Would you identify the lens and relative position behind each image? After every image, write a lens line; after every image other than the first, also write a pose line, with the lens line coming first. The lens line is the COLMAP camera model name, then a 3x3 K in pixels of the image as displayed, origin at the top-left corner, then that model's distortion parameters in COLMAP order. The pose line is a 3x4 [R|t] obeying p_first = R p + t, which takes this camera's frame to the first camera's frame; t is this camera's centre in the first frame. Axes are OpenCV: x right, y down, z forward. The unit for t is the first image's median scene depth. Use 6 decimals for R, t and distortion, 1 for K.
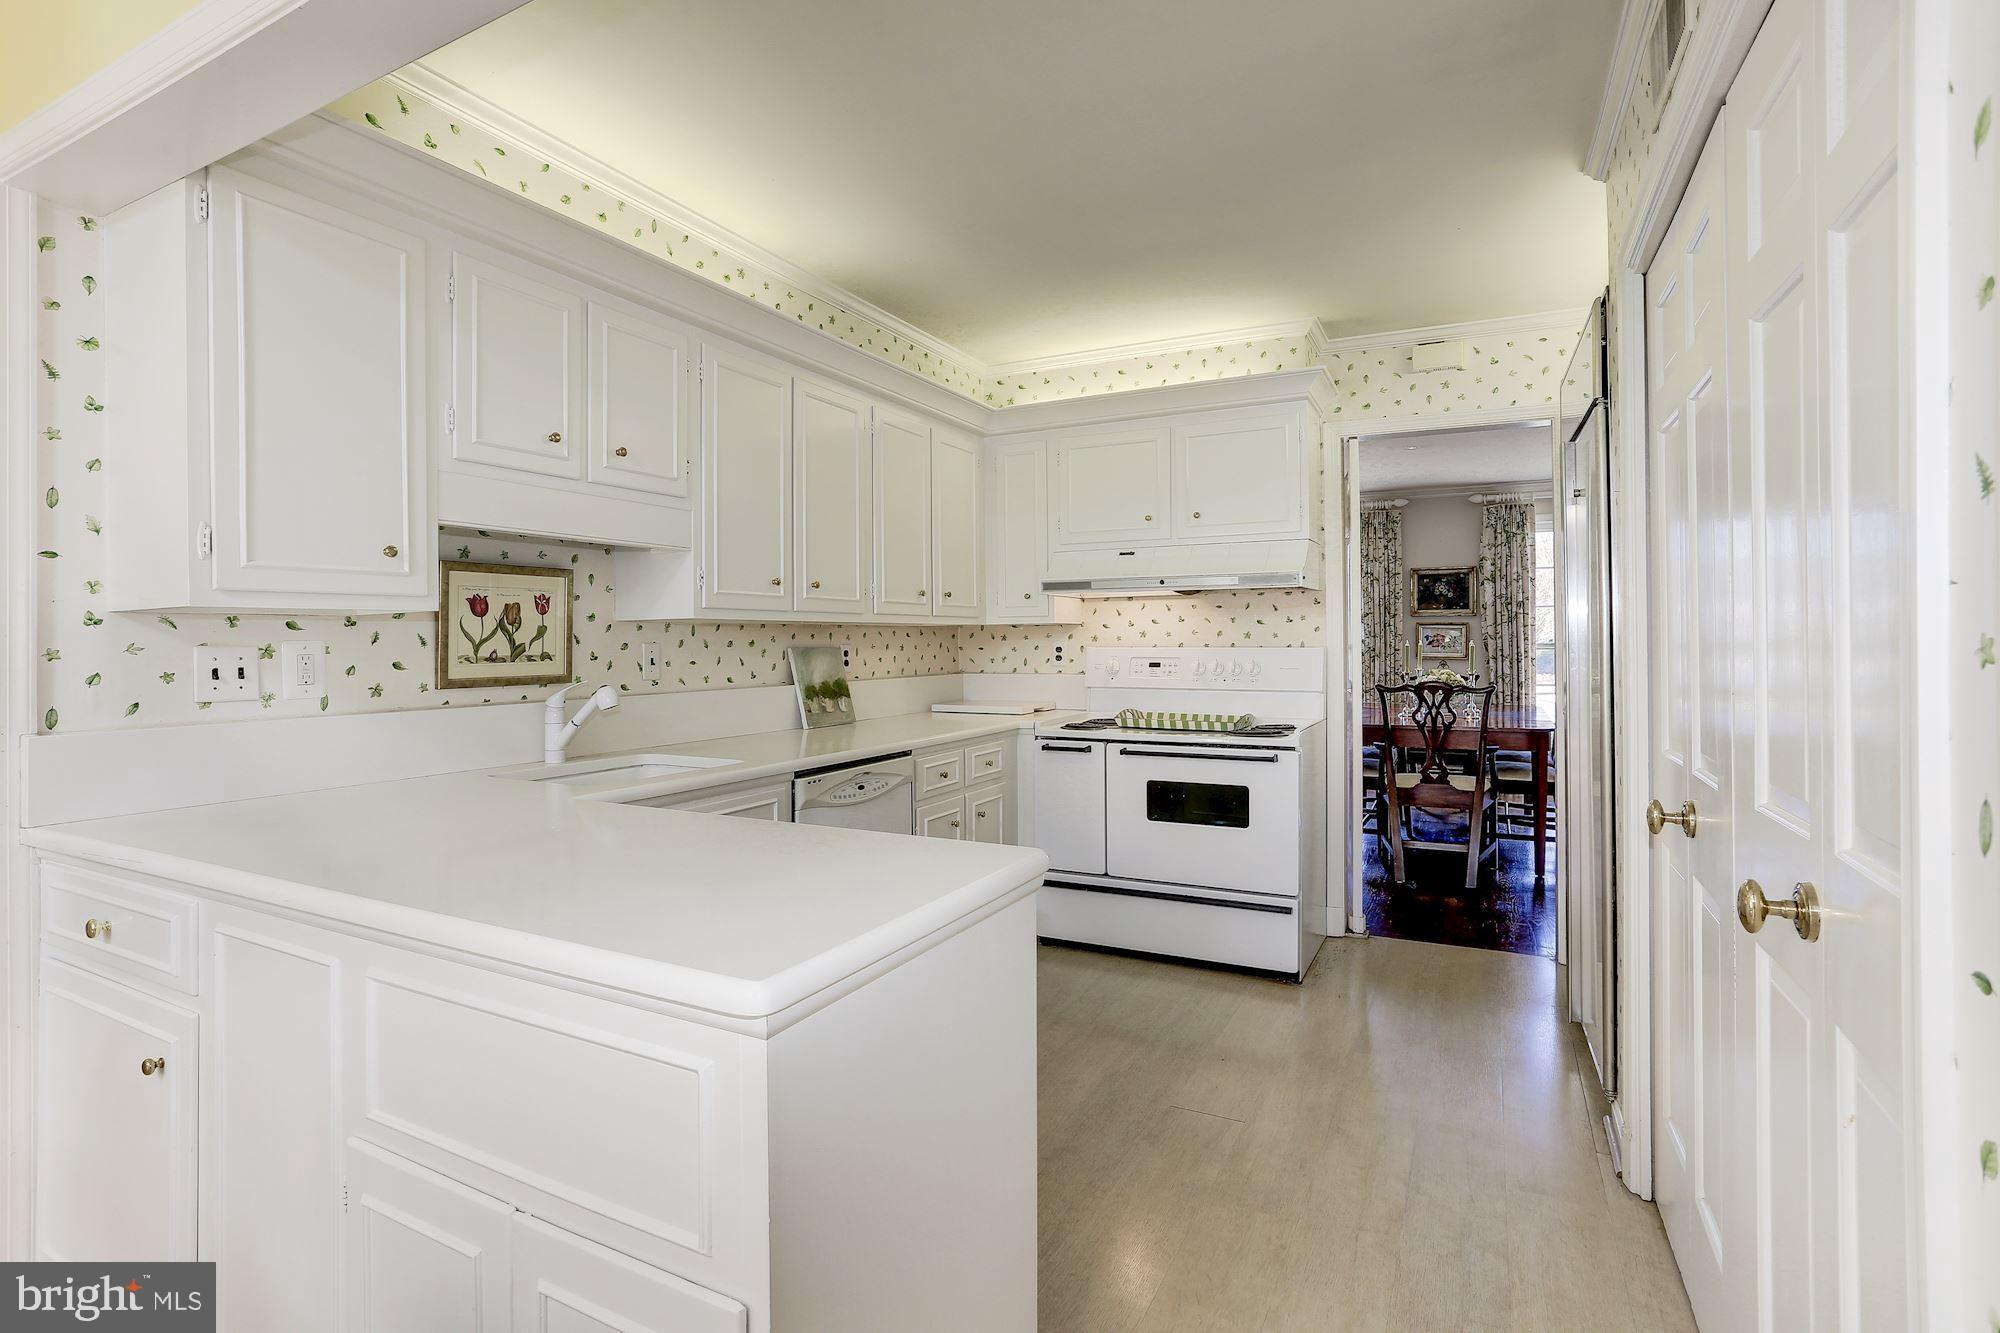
lens RADIAL K [[964.4, 0, 990.2], [0, 964.4, 639.9], [0, 0, 1]] dist [-0.030325, 0.003525]
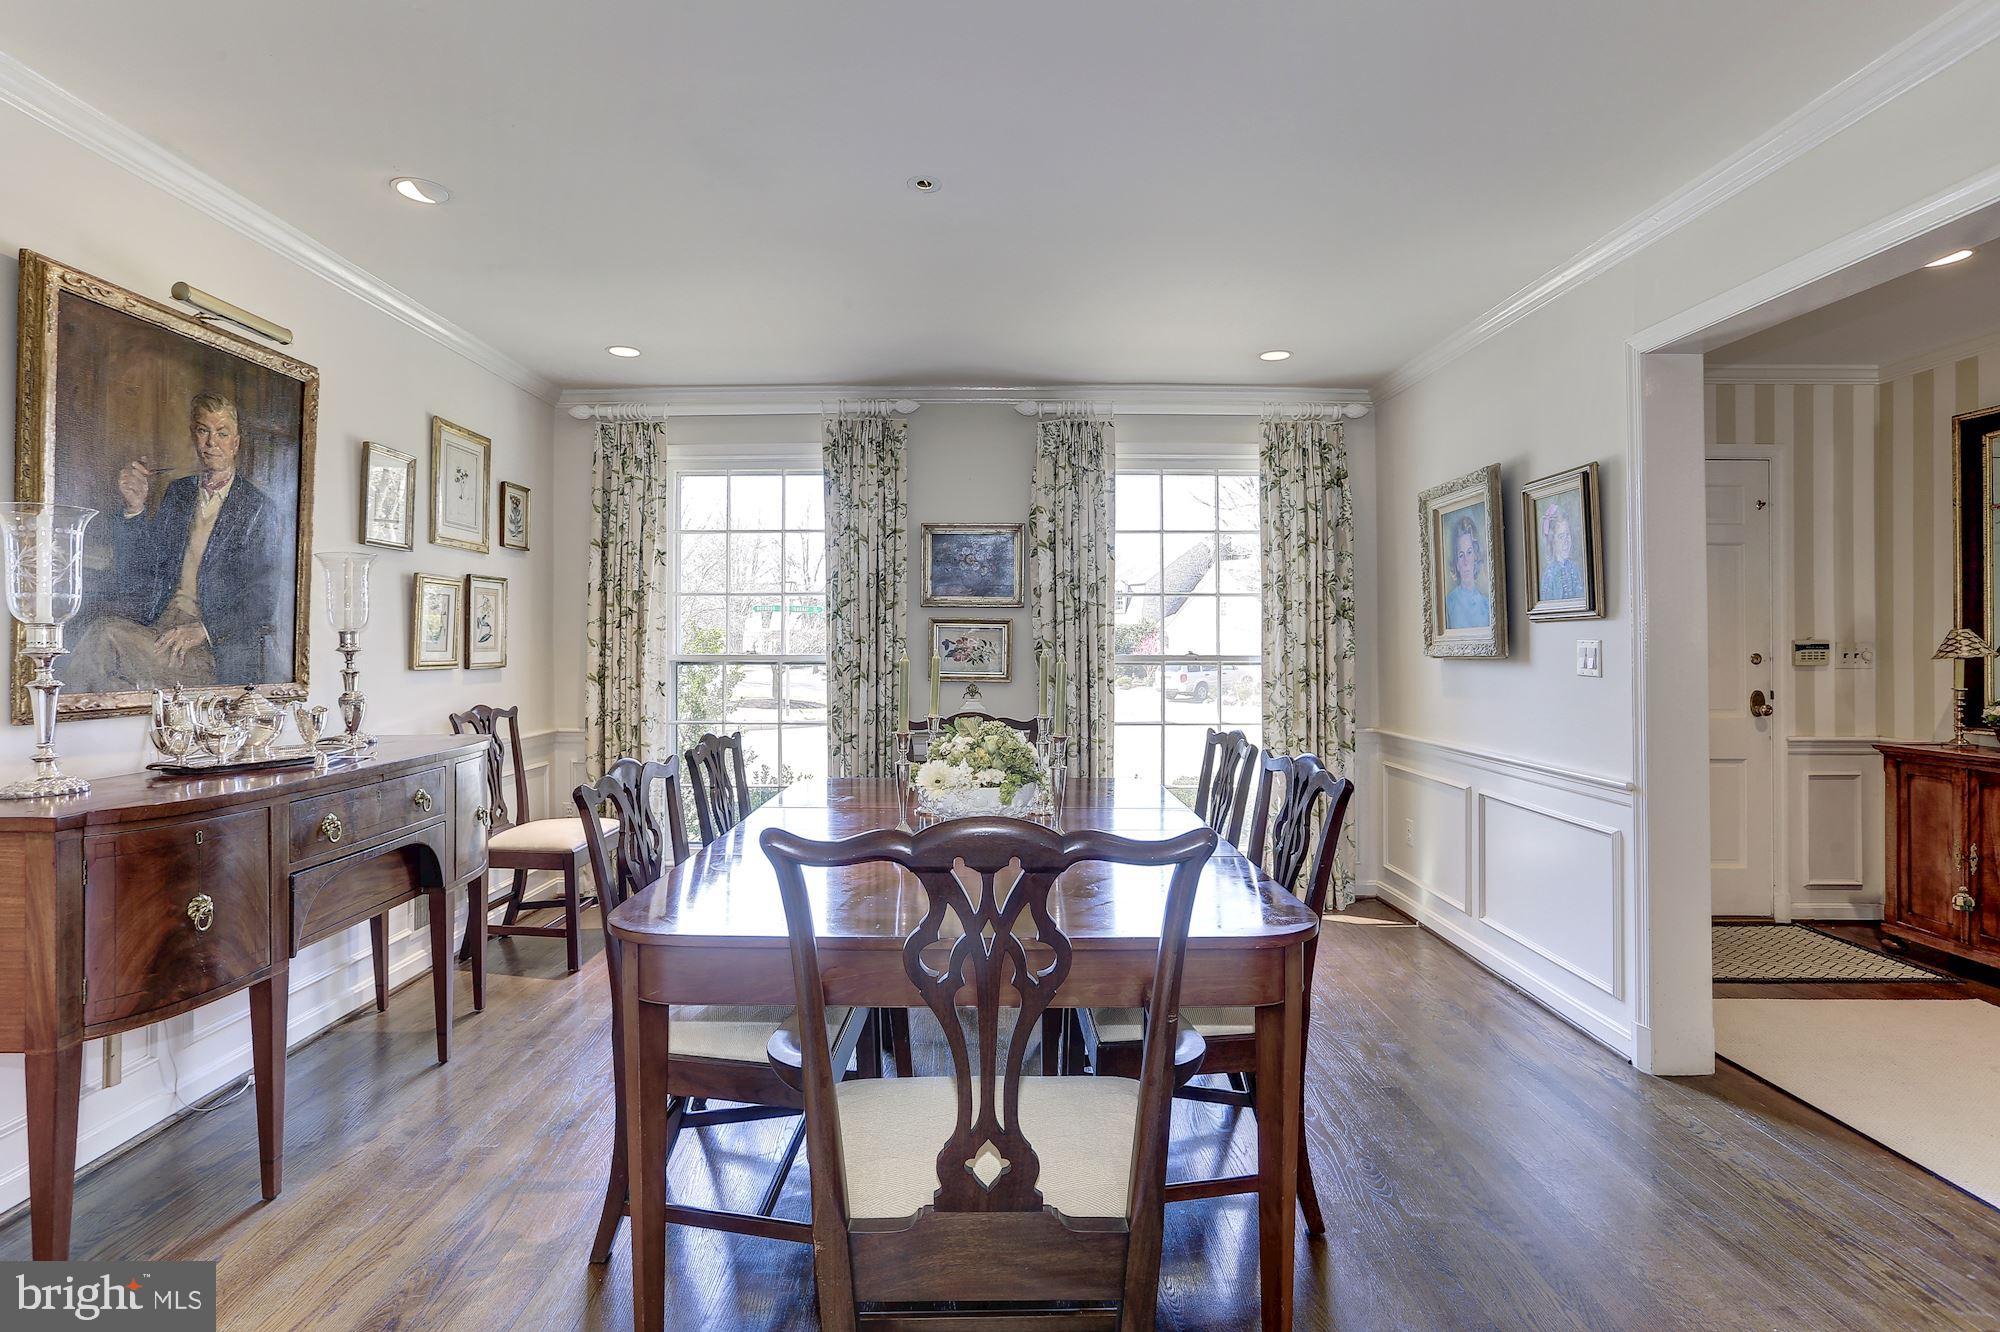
lens RADIAL K [[964.4, 0, 997.1], [0, 964.4, 658.3], [0, 0, 1]] dist [-0.030325, 0.003525]
pose [[0.883795, 0.002723, 0.467866, 0.220848], [-0.008768, 0.999904, 0.010742, -0.000348], [-0.467792, -0.013596, 0.883734, 0.494323]]
